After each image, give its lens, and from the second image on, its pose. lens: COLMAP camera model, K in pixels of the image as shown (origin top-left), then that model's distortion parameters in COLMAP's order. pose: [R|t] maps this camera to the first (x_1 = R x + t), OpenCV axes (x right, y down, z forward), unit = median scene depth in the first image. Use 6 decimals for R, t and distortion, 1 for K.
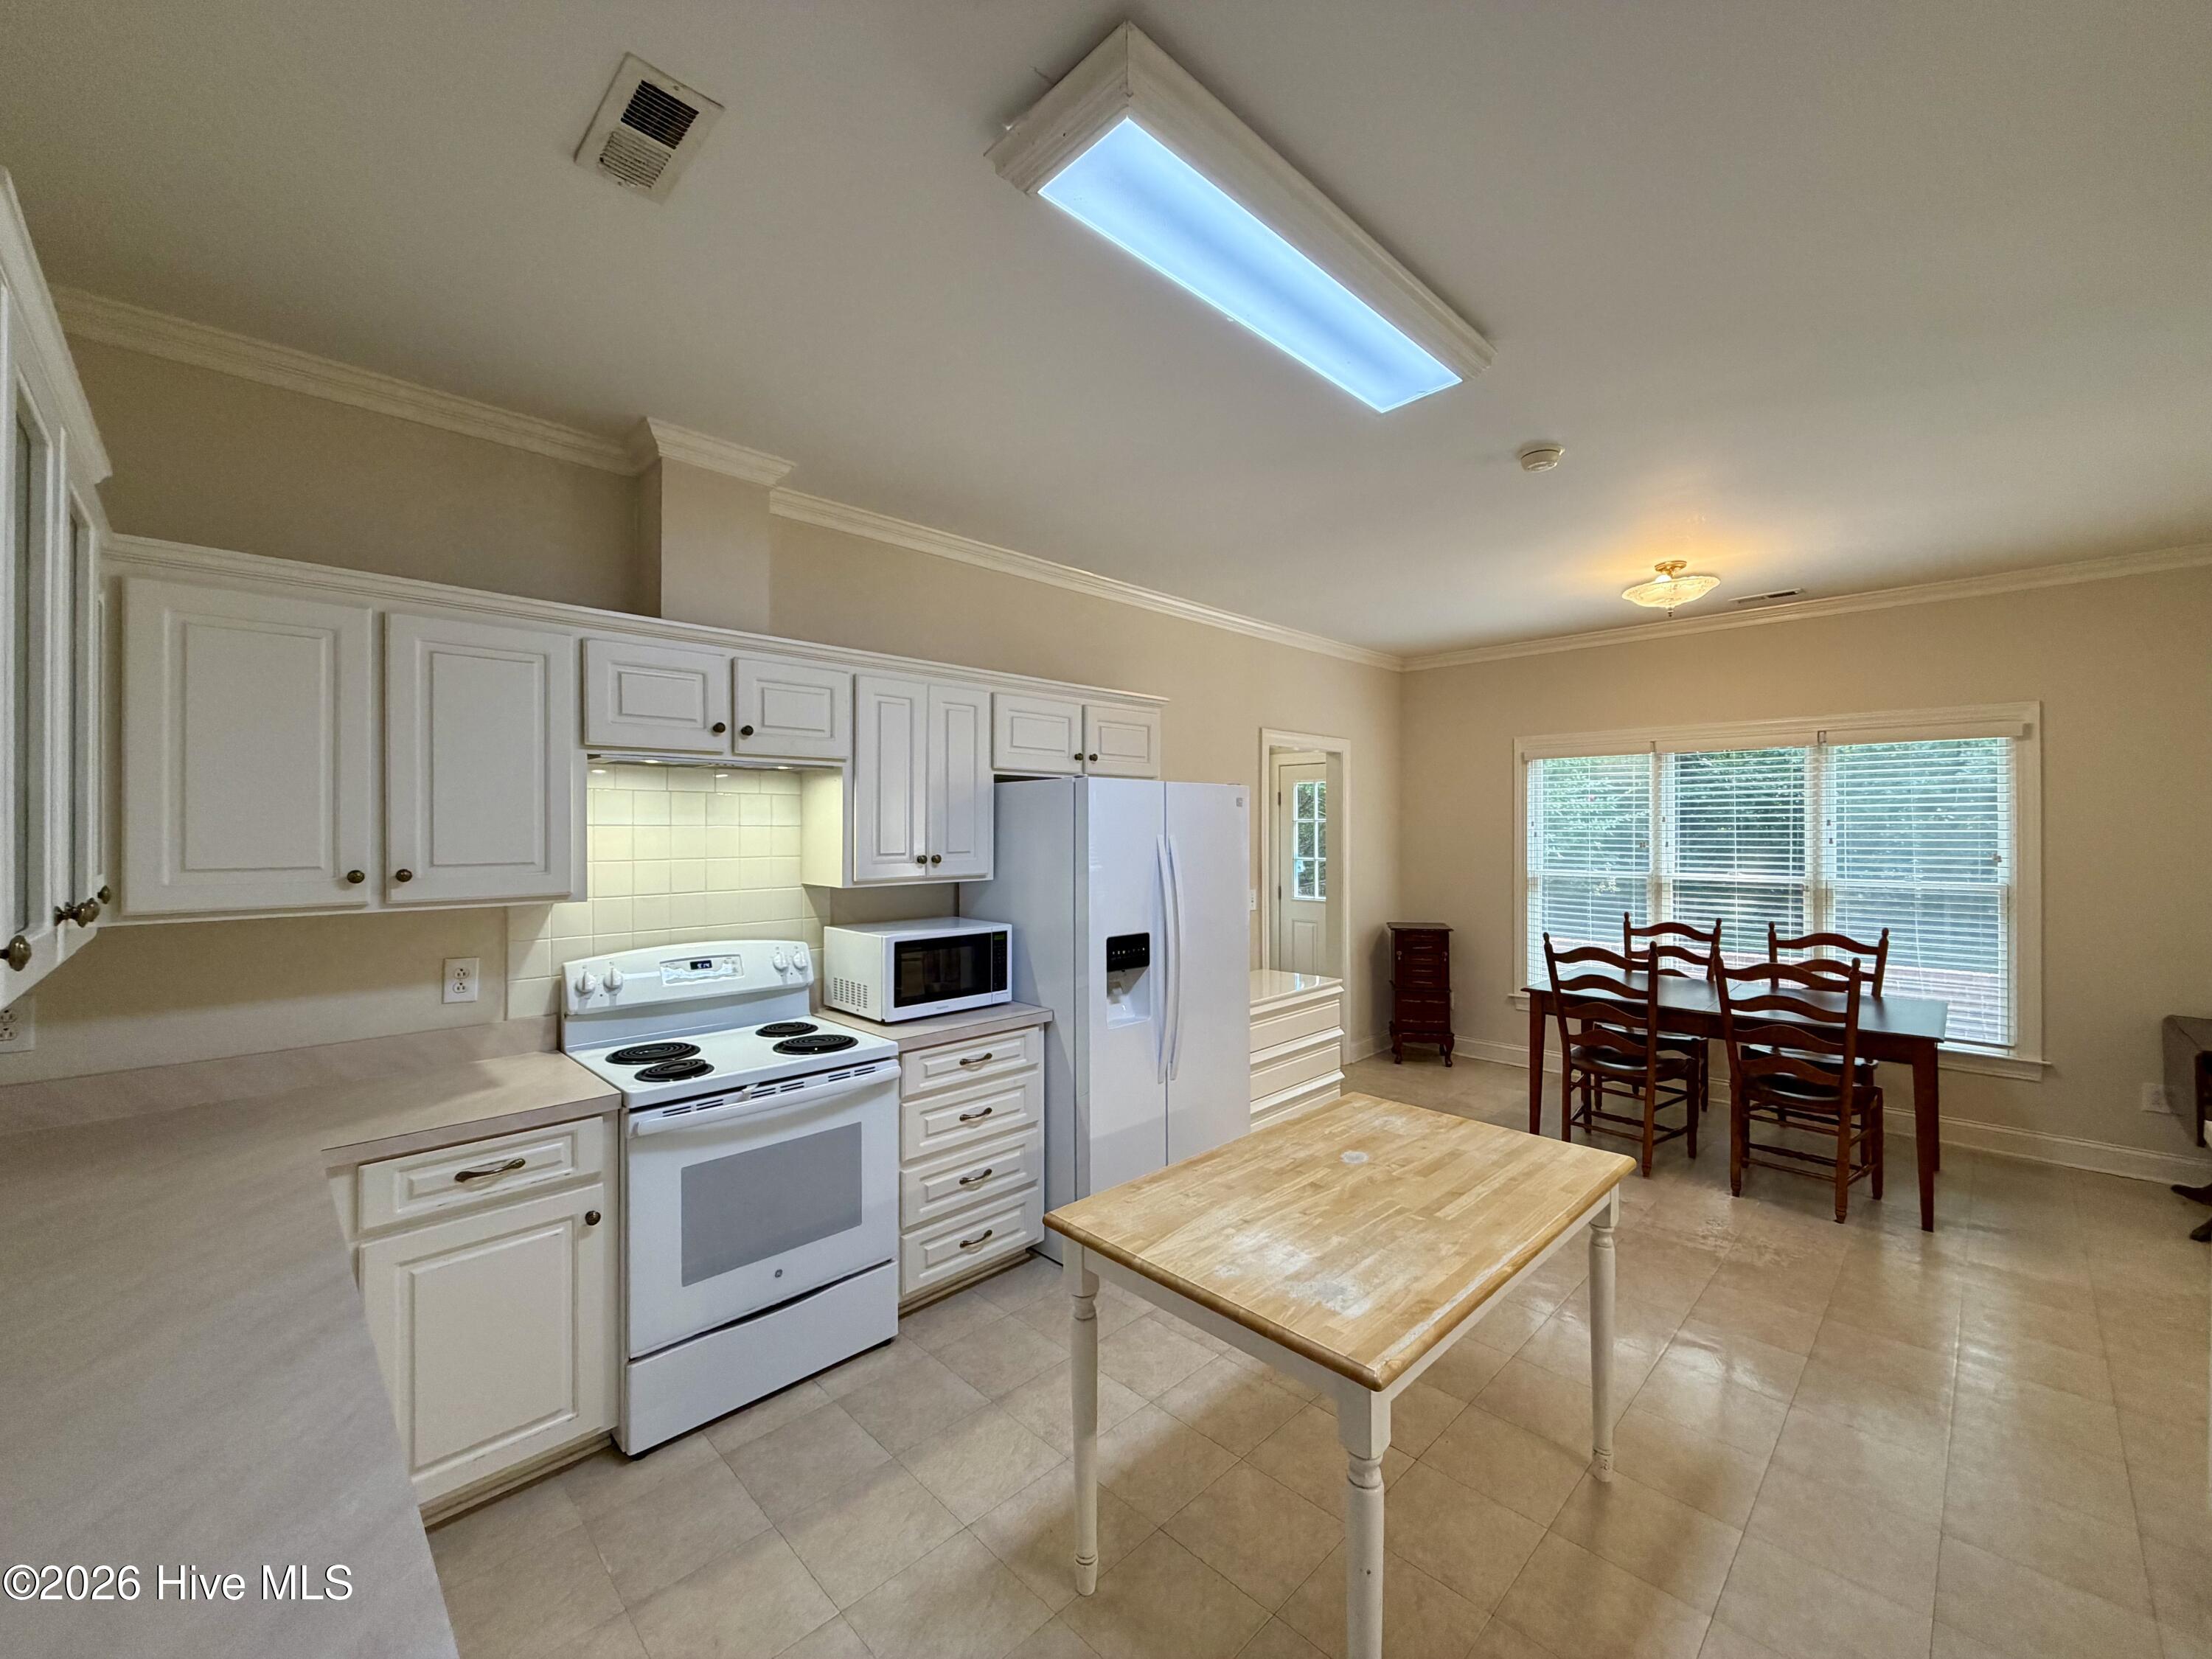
lens RADIAL K [[881.6, 0, 1097.8], [0, 881.6, 828.3], [0, 0, 1]] dist [0.001445, -0.000094]
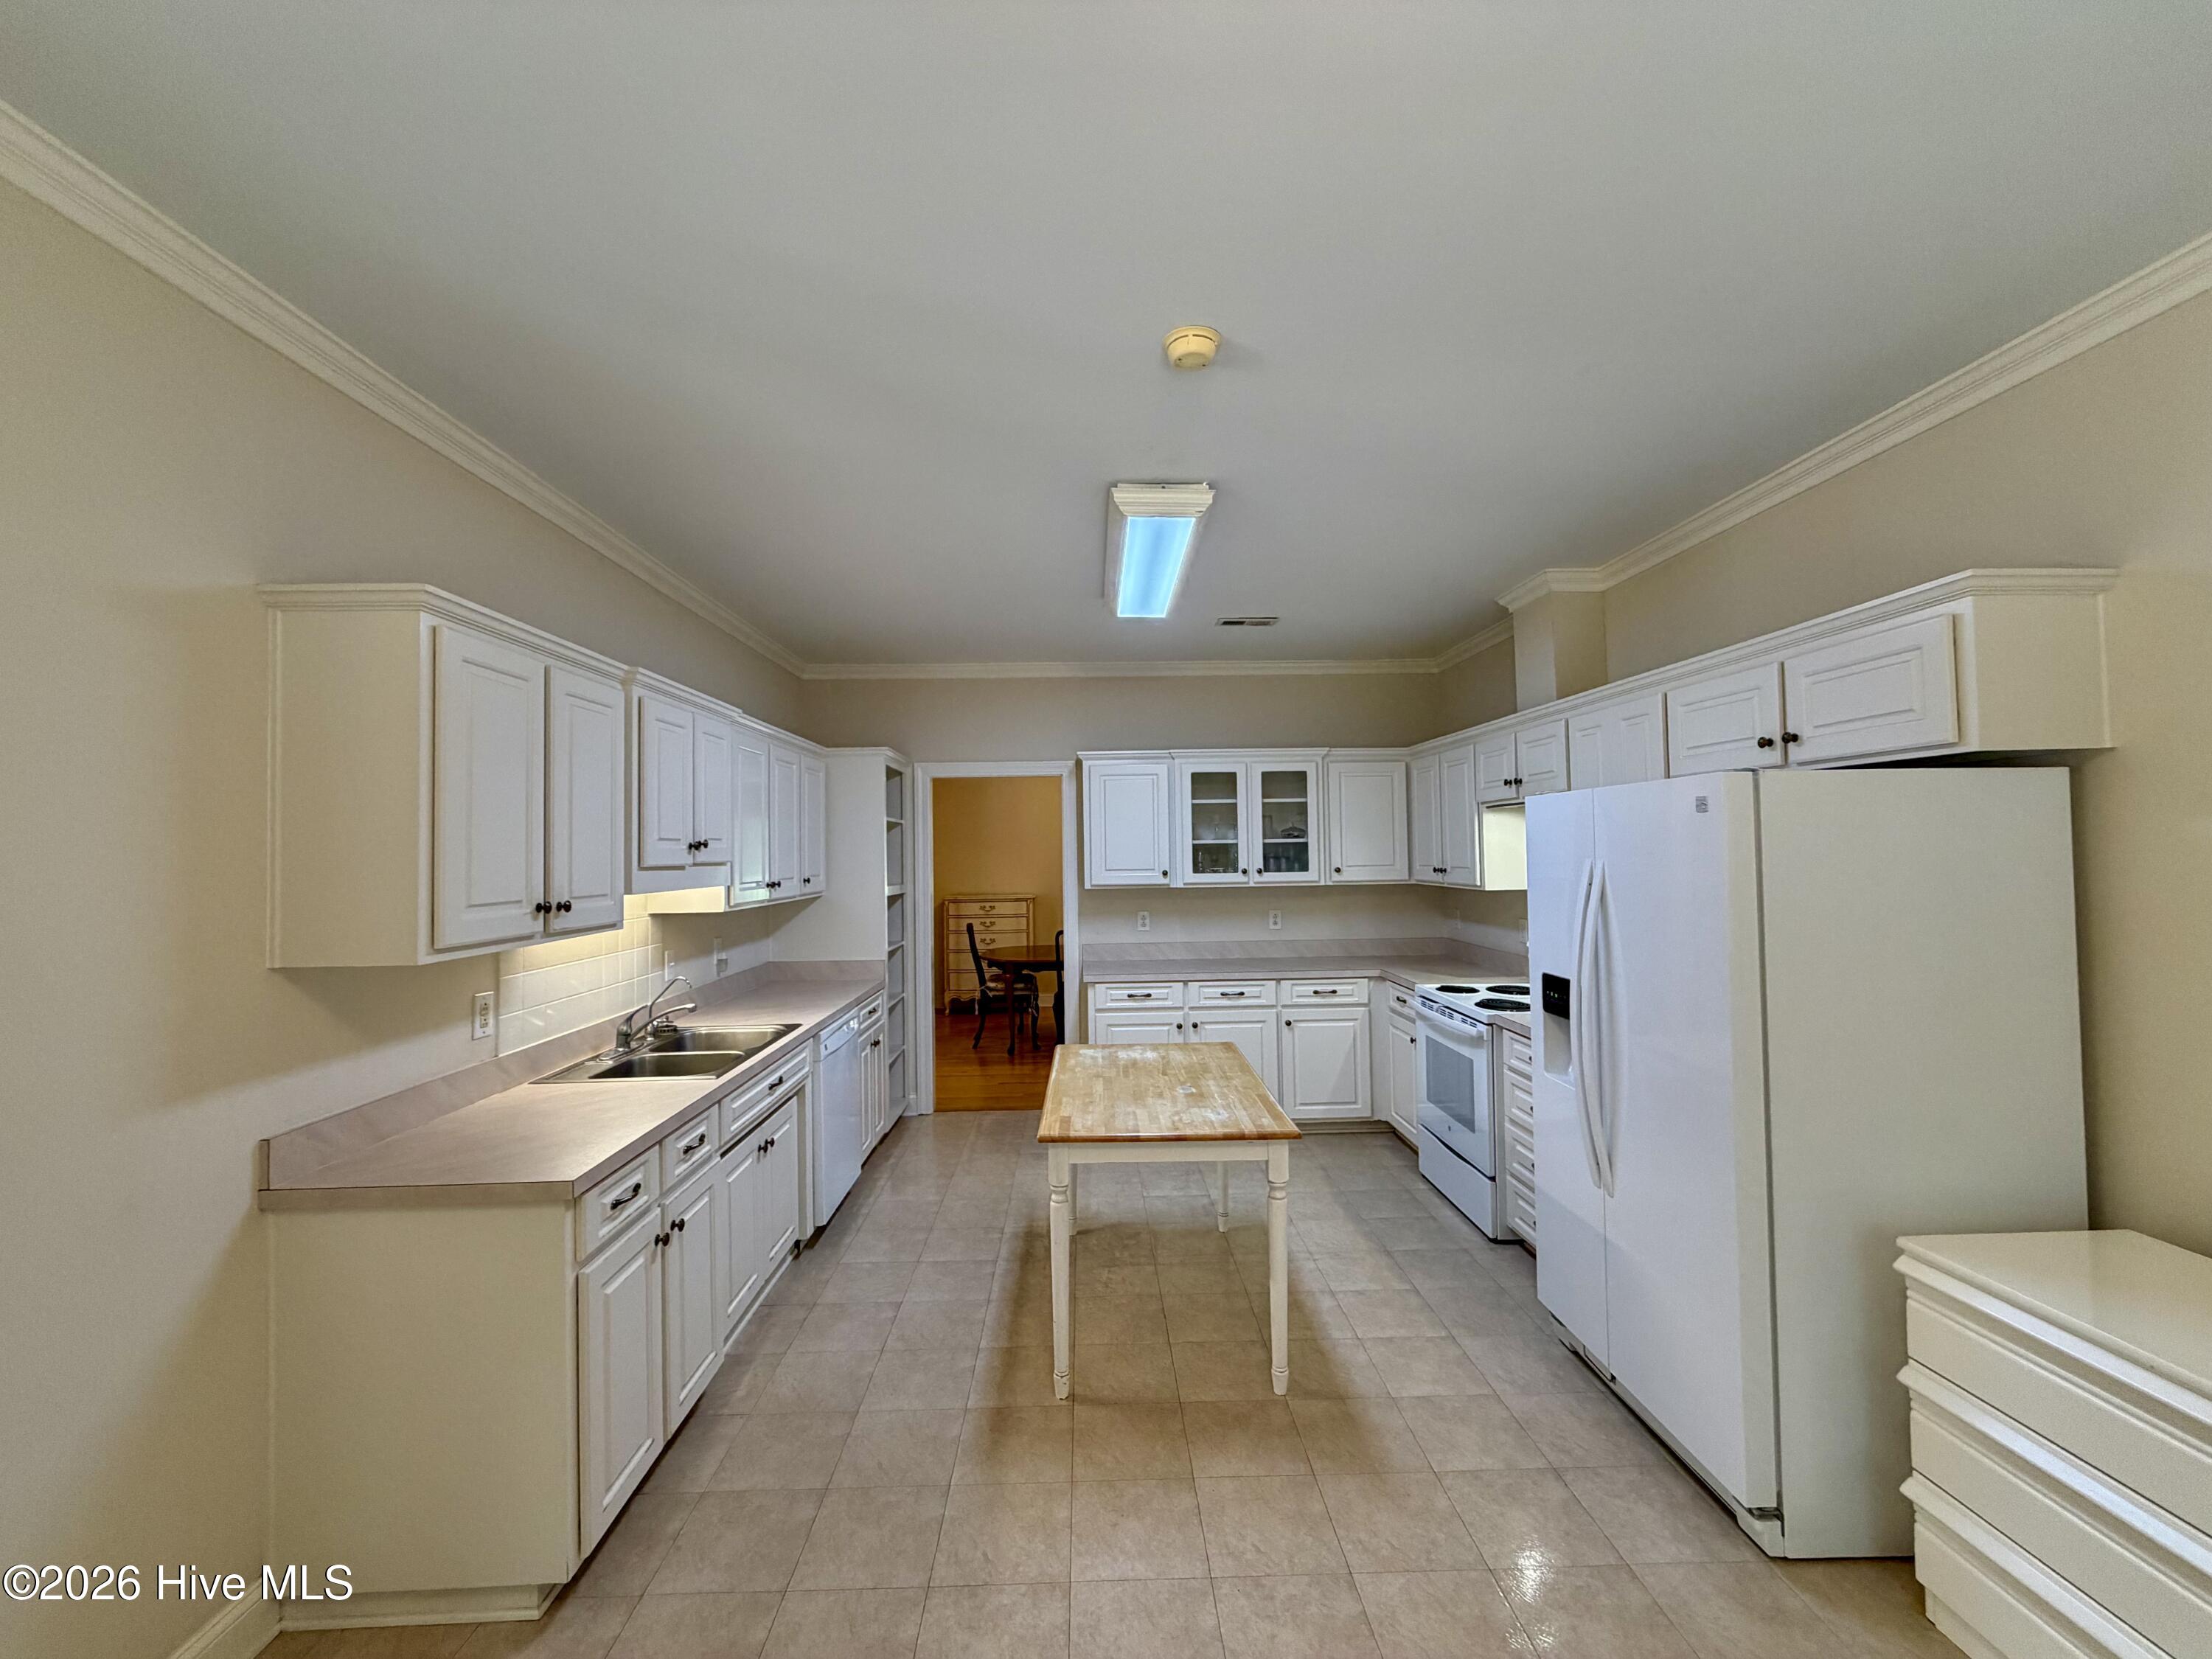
lens RADIAL K [[880.9, 0, 1099.2], [0, 880.9, 831.6], [0, 0, 1]] dist [0.000500, 0.000126]
pose [[-0.684229, -0.003948, -0.729256, 1.179035], [0.017150, 0.999622, -0.021503, -0.009831], [0.729065, -0.027220, -0.683903, 1.561641]]
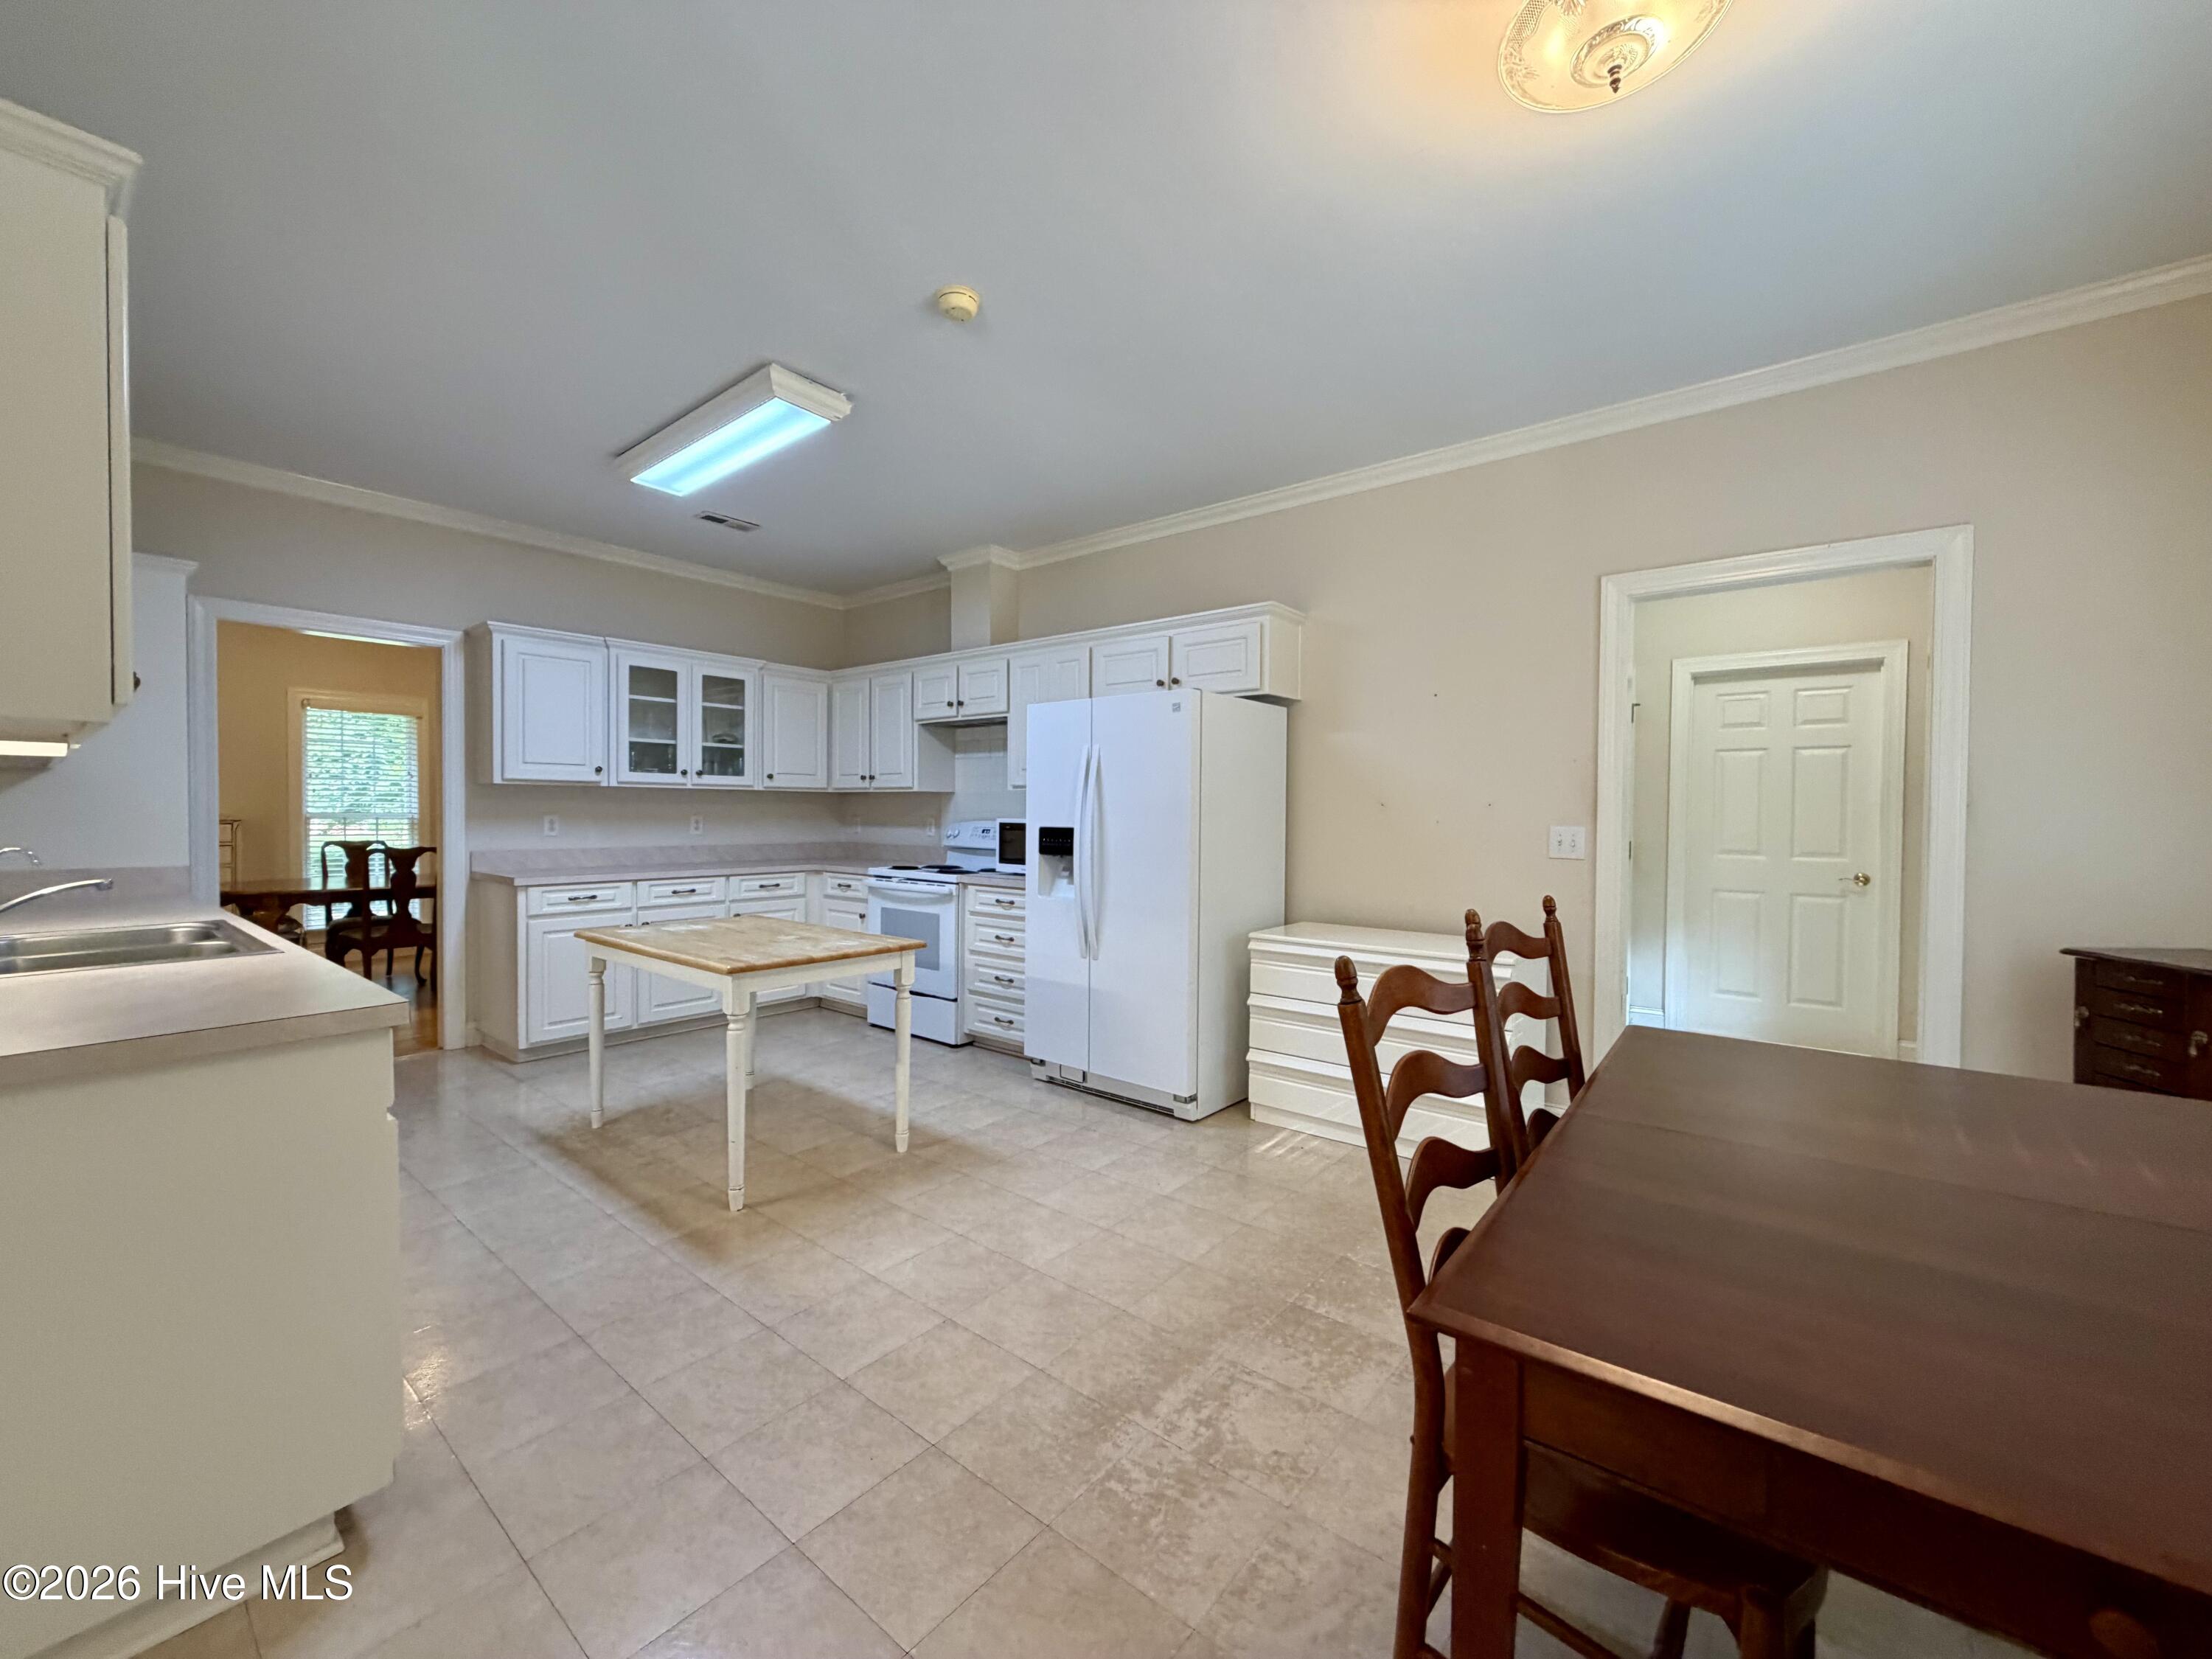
lens RADIAL K [[881.6, 0, 1097.8], [0, 881.6, 828.3], [0, 0, 1]] dist [0.001445, -0.000094]
pose [[0.106933, 0.021970, -0.994024, 1.580206], [-0.009170, 0.999735, 0.021110, 0.118853], [0.994224, 0.006858, 0.107106, 1.147659]]
